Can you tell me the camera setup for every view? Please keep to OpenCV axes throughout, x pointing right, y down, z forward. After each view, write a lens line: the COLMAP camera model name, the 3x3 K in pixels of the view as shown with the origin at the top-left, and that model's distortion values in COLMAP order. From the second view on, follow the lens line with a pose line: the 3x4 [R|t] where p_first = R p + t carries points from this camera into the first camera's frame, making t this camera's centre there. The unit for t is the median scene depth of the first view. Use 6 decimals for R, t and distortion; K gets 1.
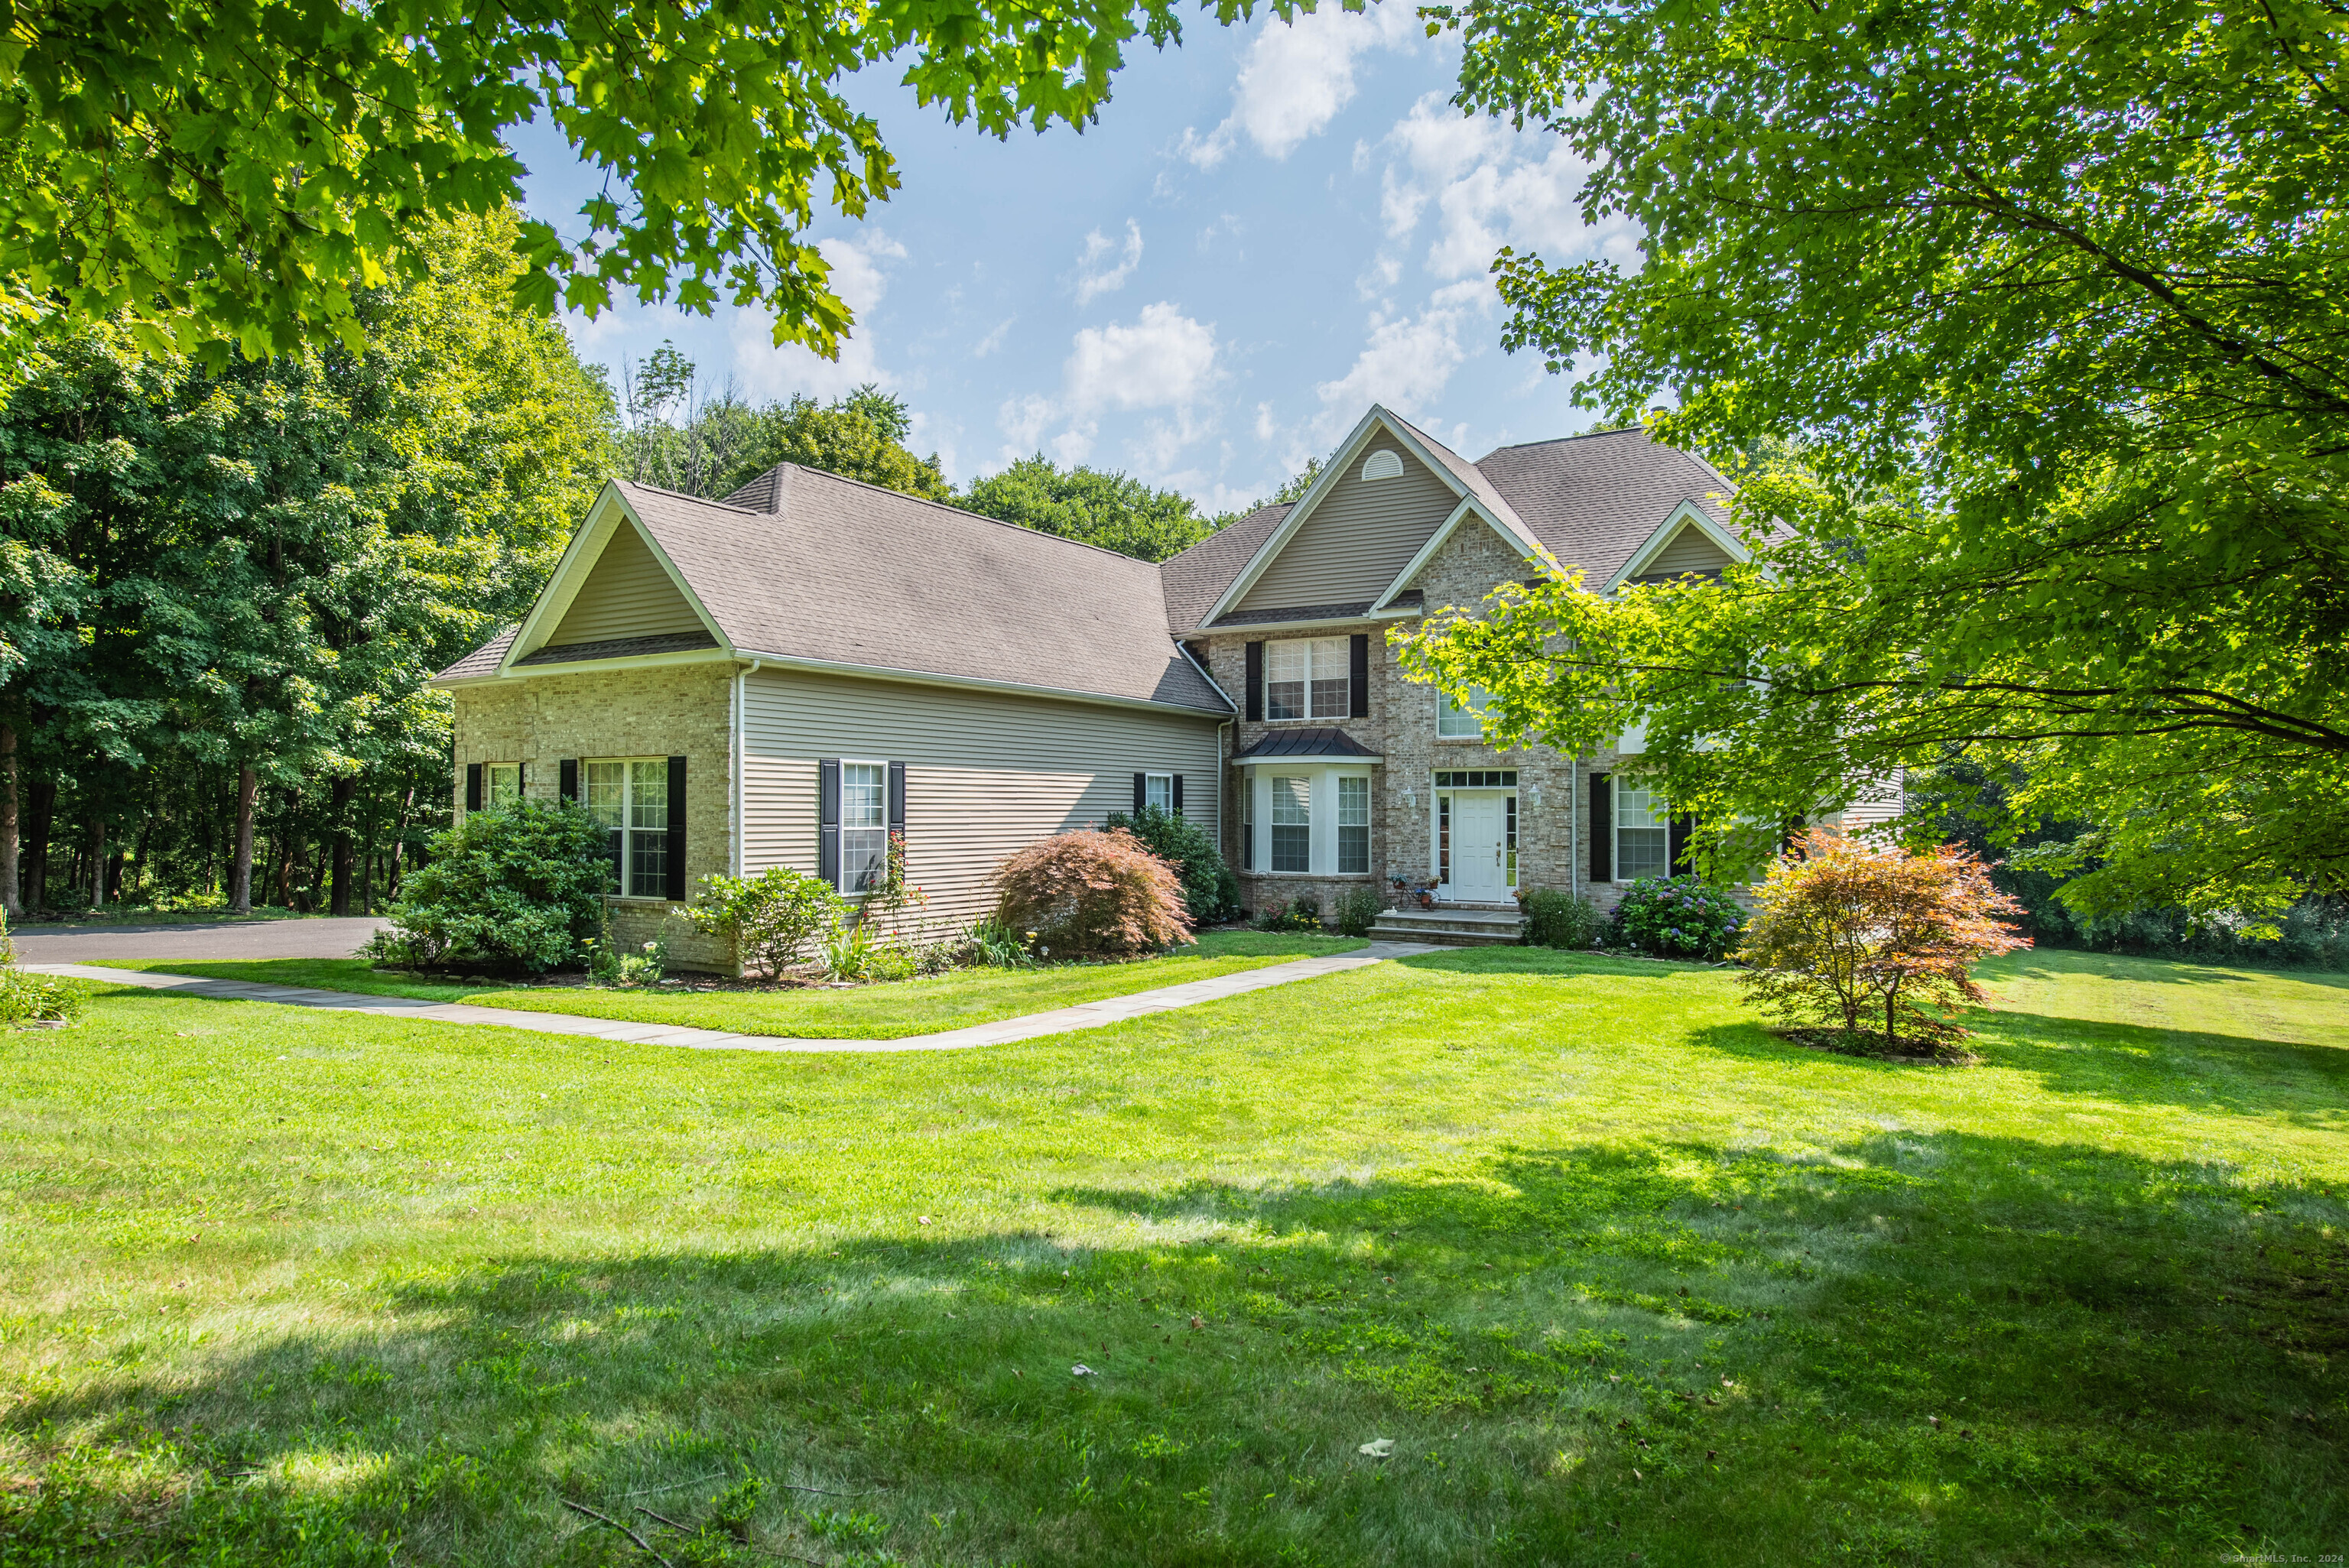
lens RADIAL K [[1463.5, 0, 1173.3], [0, 1463.5, 791.6], [0, 0, 1]] dist [-0.005619, 0.000243]
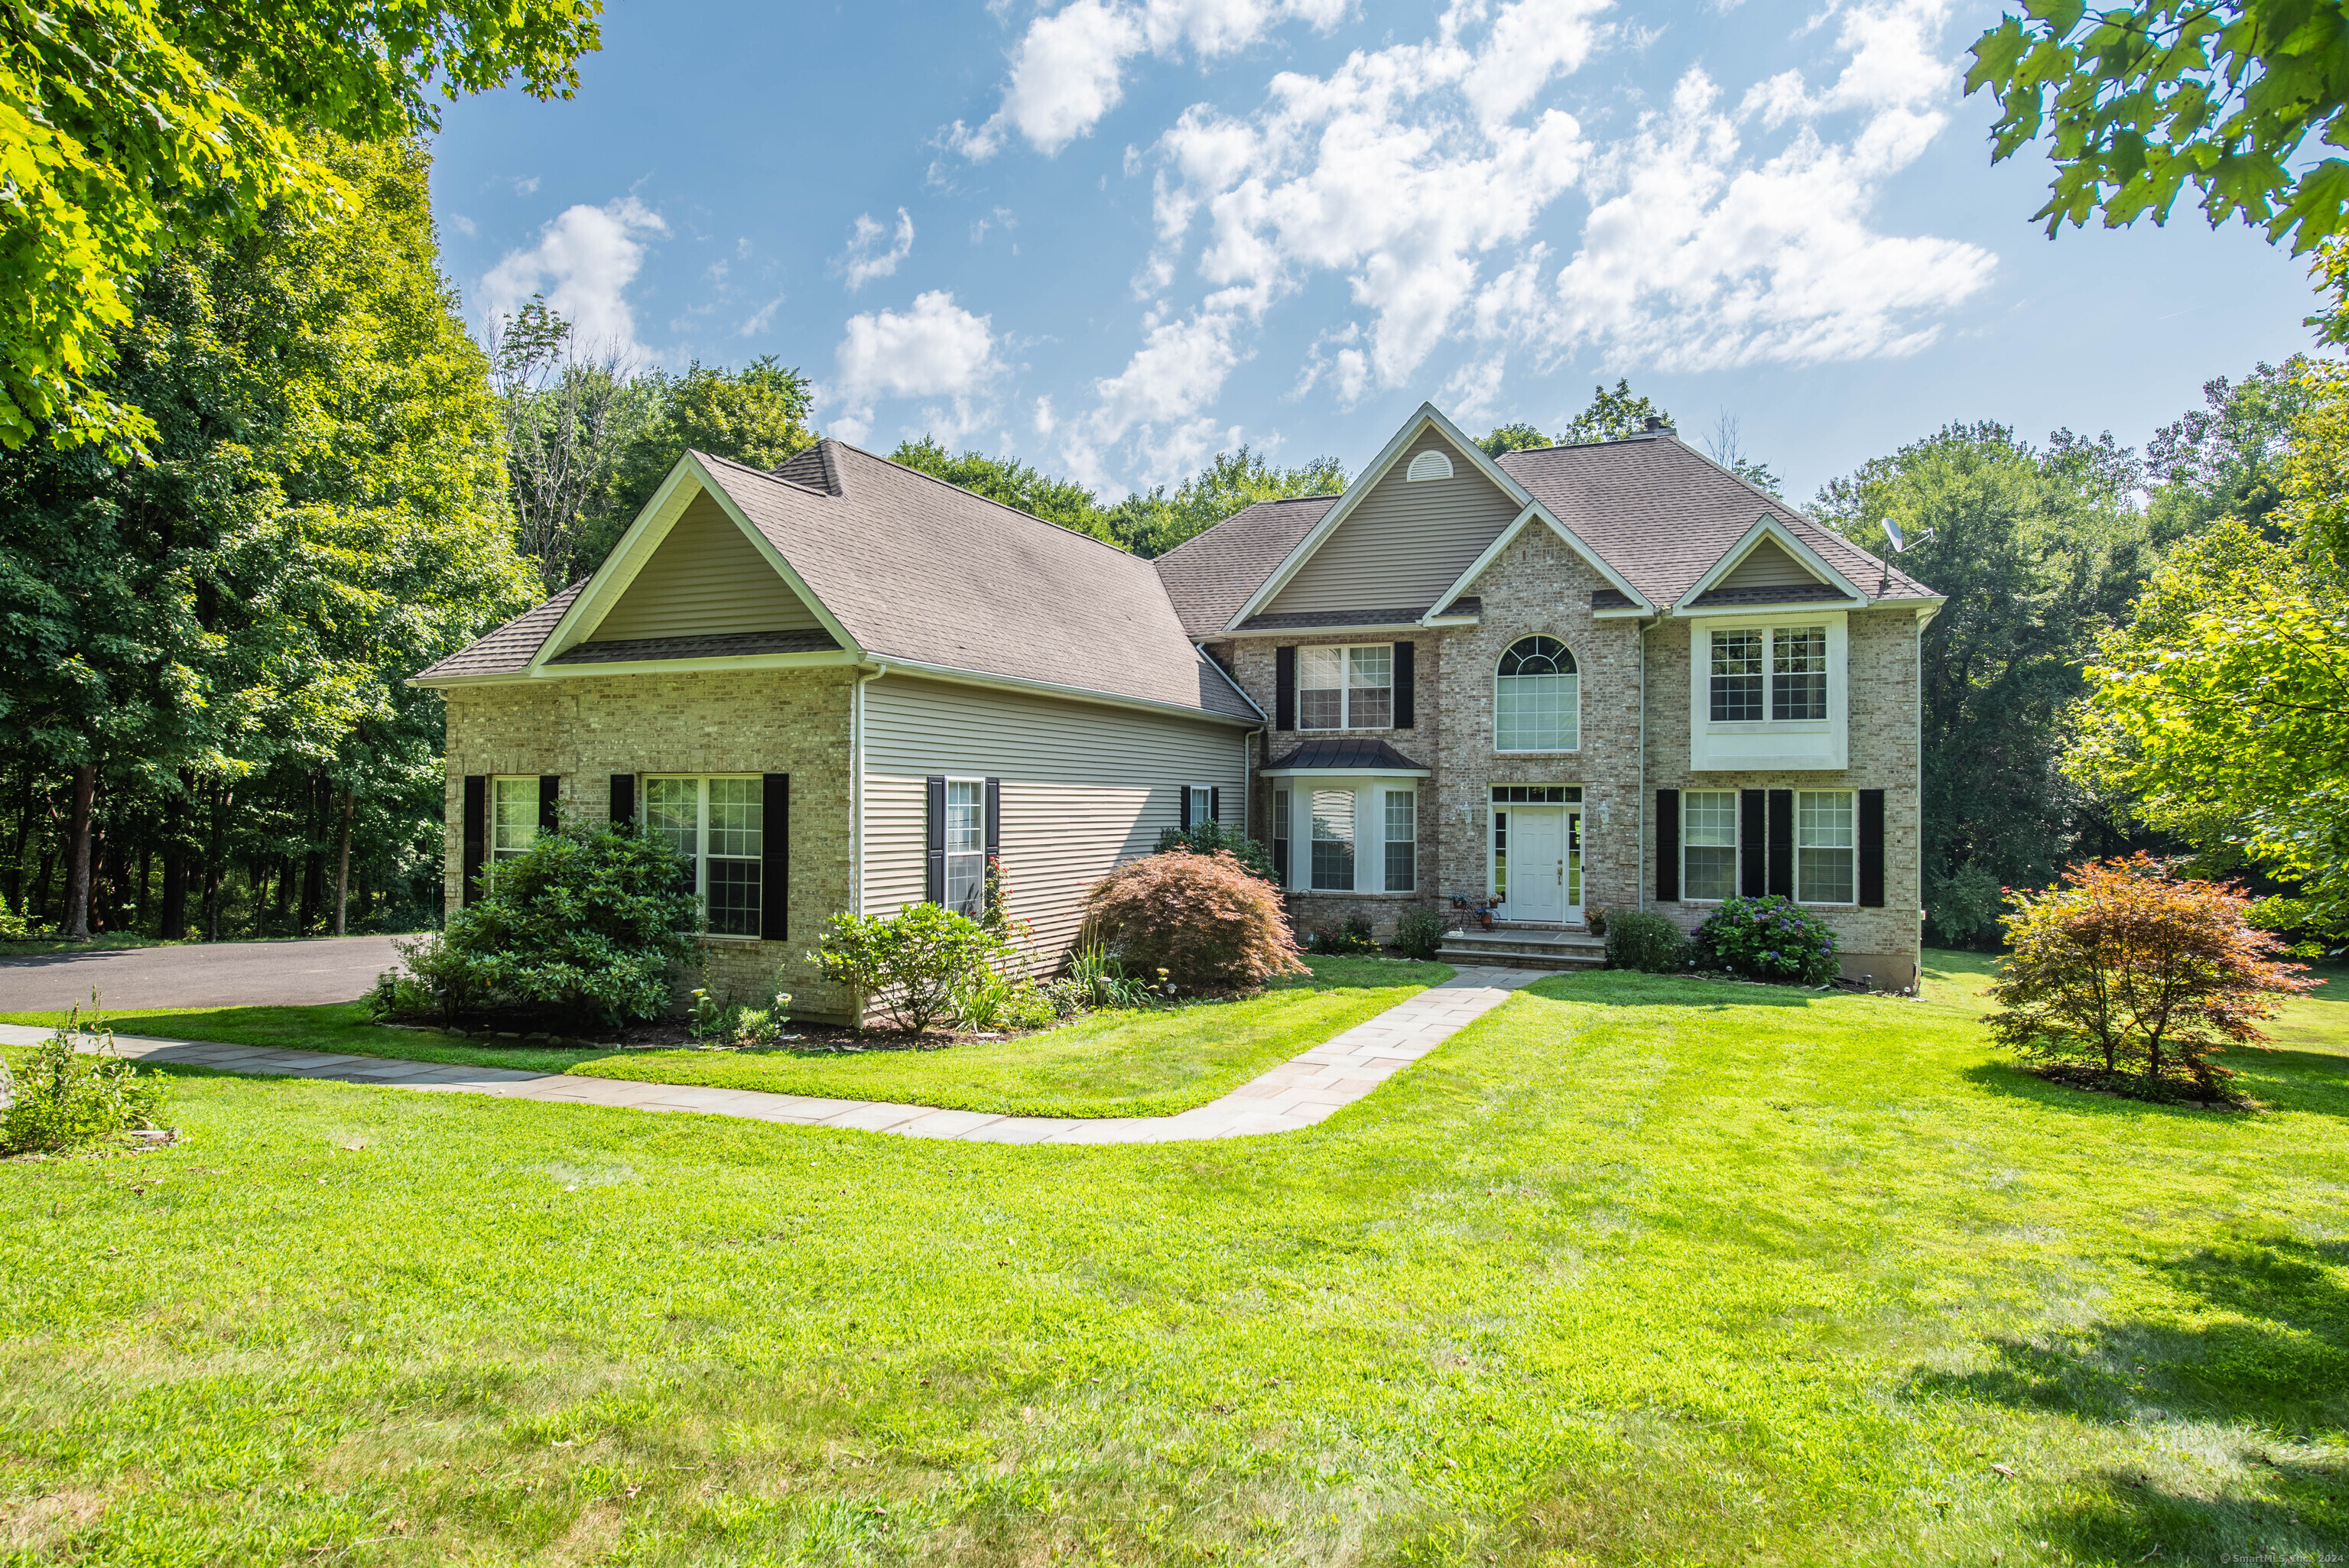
lens RADIAL K [[1463.5, 0, 1176.8], [0, 1463.5, 783.8], [0, 0, 1]] dist [-0.005619, 0.000243]
pose [[0.988566, 0.005551, 0.150685, -0.173790], [-0.005598, 0.999984, -0.000111, -0.014192], [-0.150684, -0.000734, 0.988582, 0.080073]]
